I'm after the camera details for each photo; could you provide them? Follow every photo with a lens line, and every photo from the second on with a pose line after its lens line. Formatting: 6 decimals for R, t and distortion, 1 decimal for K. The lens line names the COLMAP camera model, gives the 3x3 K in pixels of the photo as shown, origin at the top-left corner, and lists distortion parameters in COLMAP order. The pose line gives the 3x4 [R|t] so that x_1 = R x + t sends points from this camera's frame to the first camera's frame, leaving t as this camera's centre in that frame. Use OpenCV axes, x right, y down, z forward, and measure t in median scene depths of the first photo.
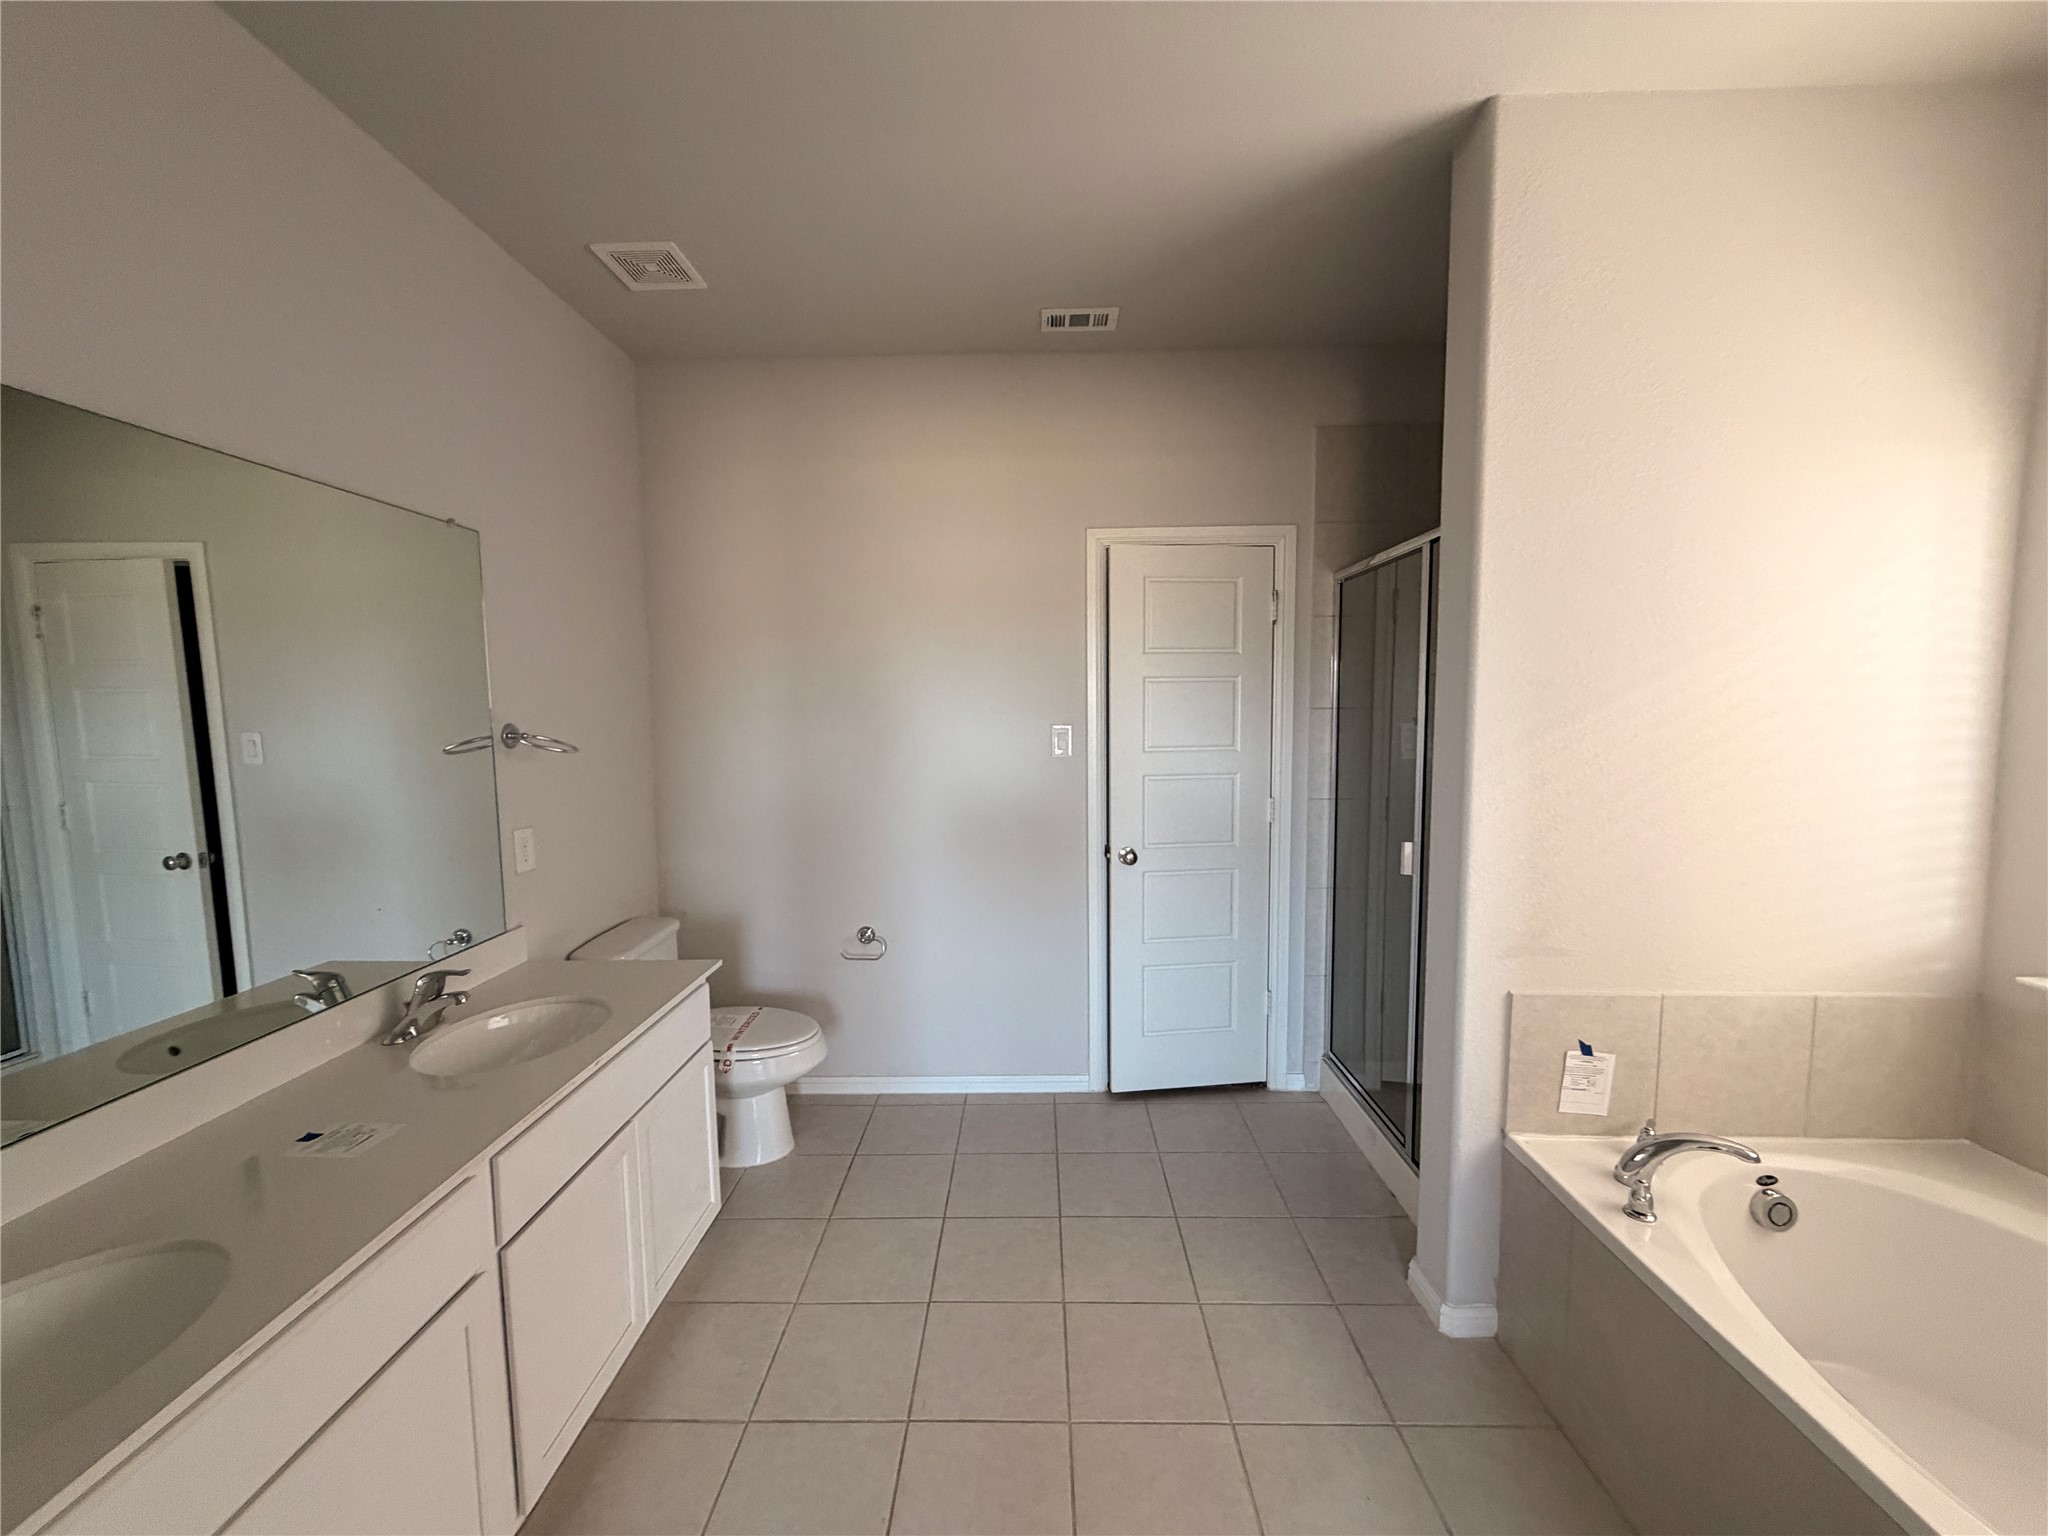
lens RADIAL K [[812.3, 0, 1024.0], [0, 812.3, 768.0], [0, 0, 1]] dist [-0.001447, -0.000043]
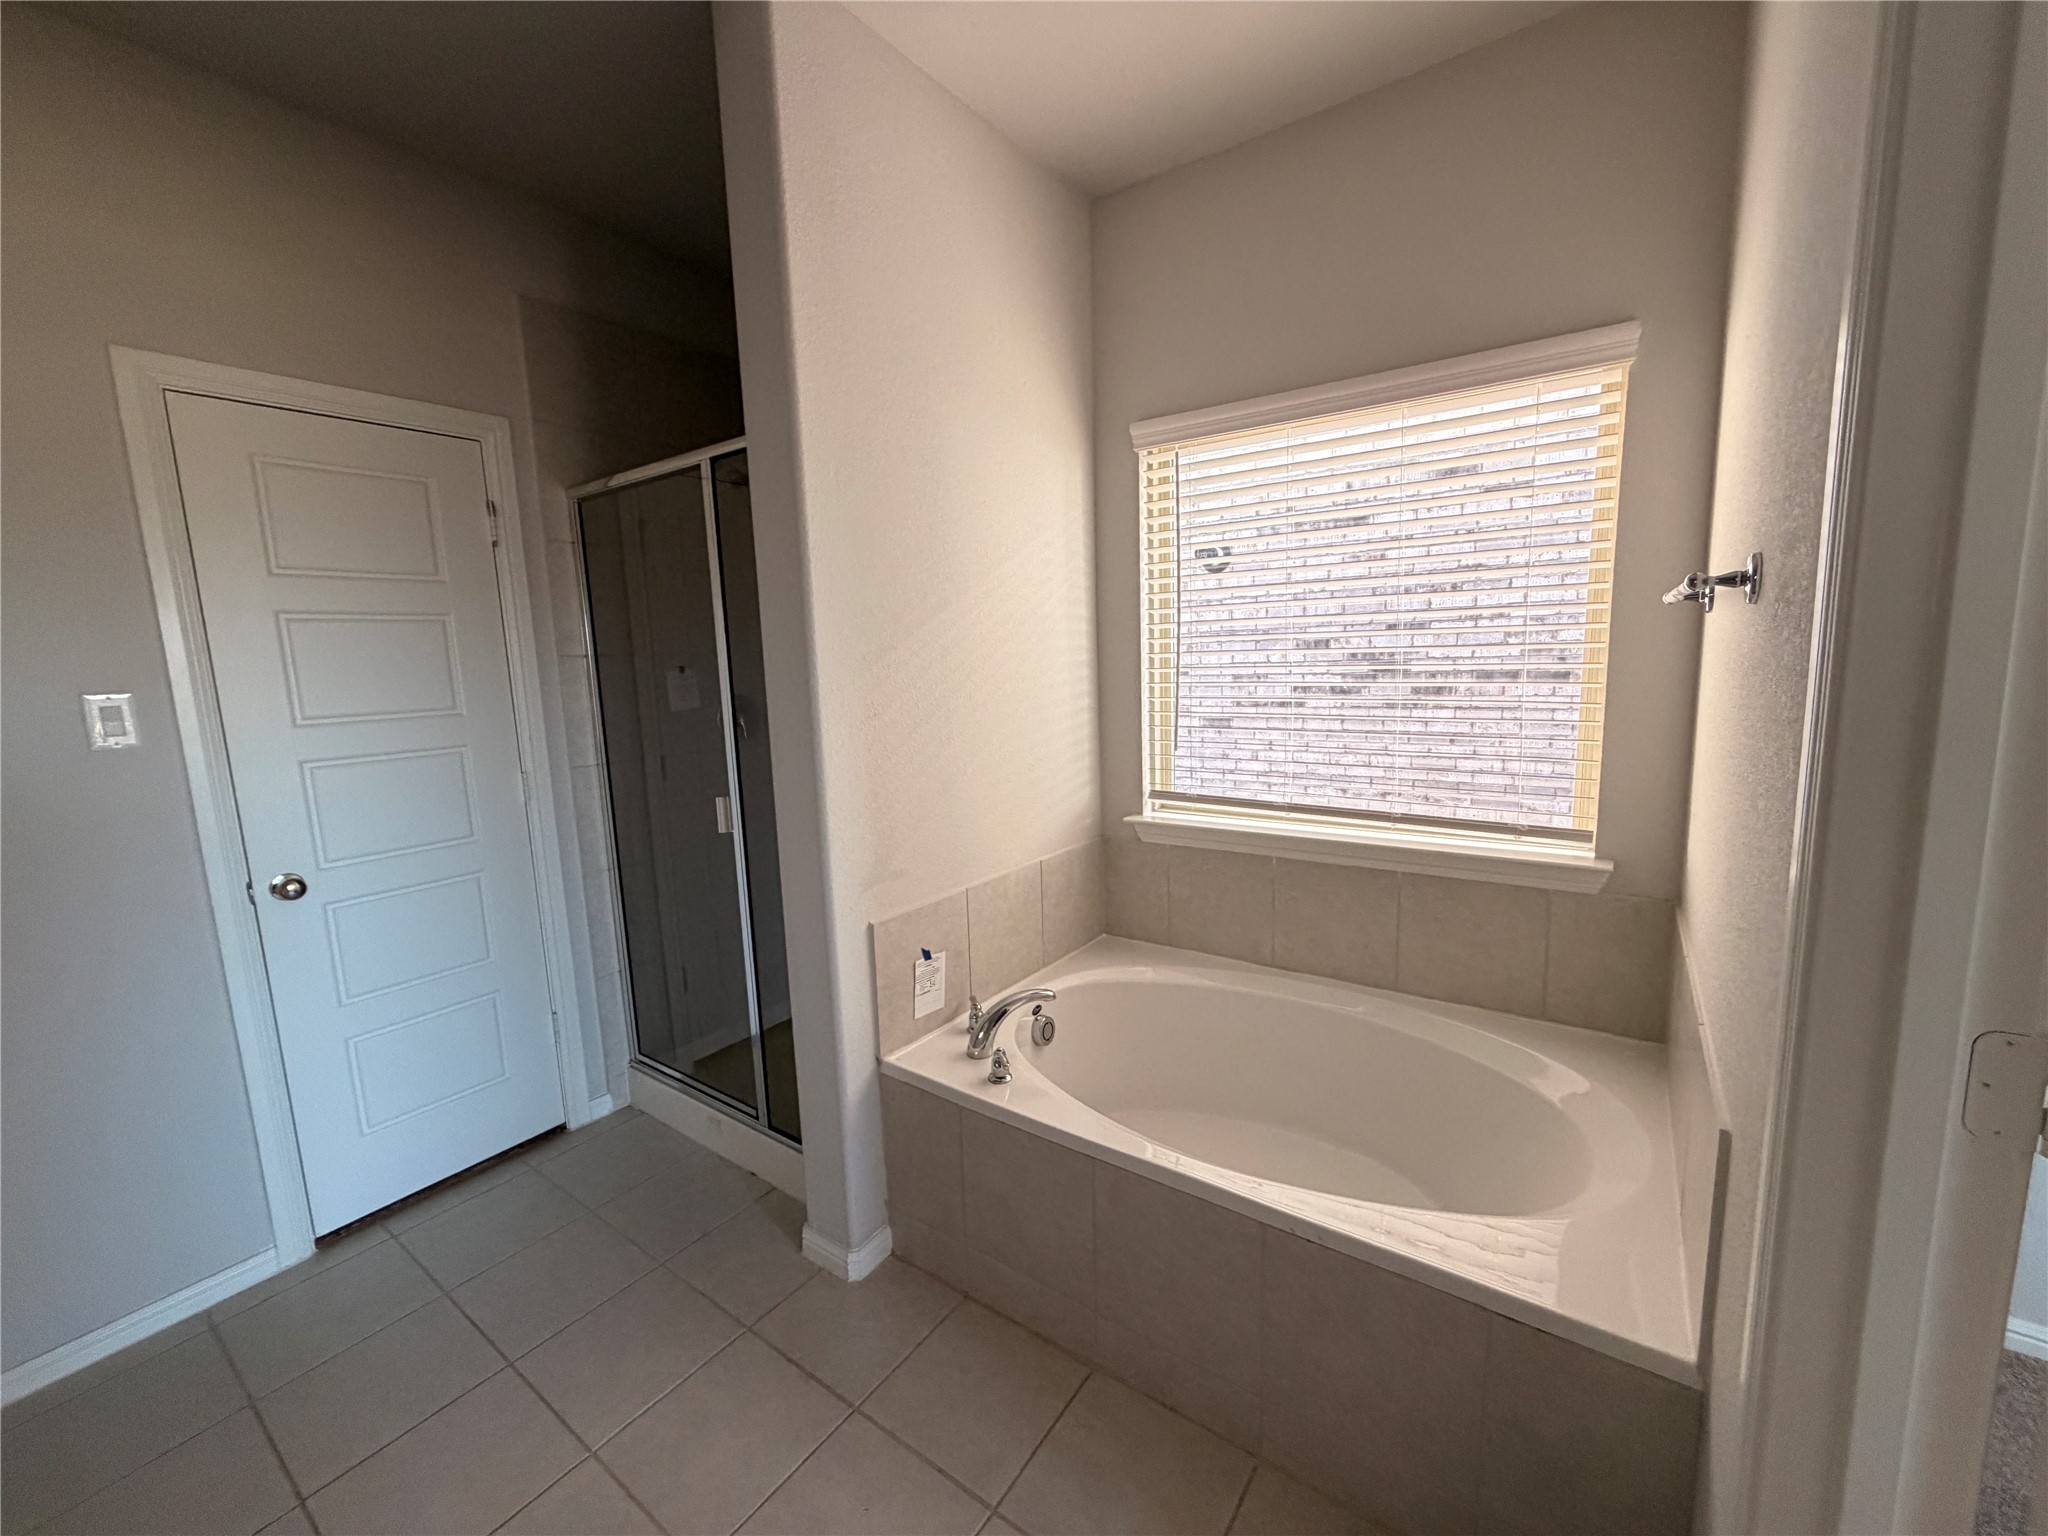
lens RADIAL K [[812.3, 0, 1024.0], [0, 812.3, 768.0], [0, 0, 1]] dist [-0.001447, -0.000043]
pose [[0.570145, -0.126116, 0.811806, -0.086566], [0.092978, 0.991704, 0.088763, 0.013192], [-0.816266, 0.024872, 0.577141, 0.257014]]
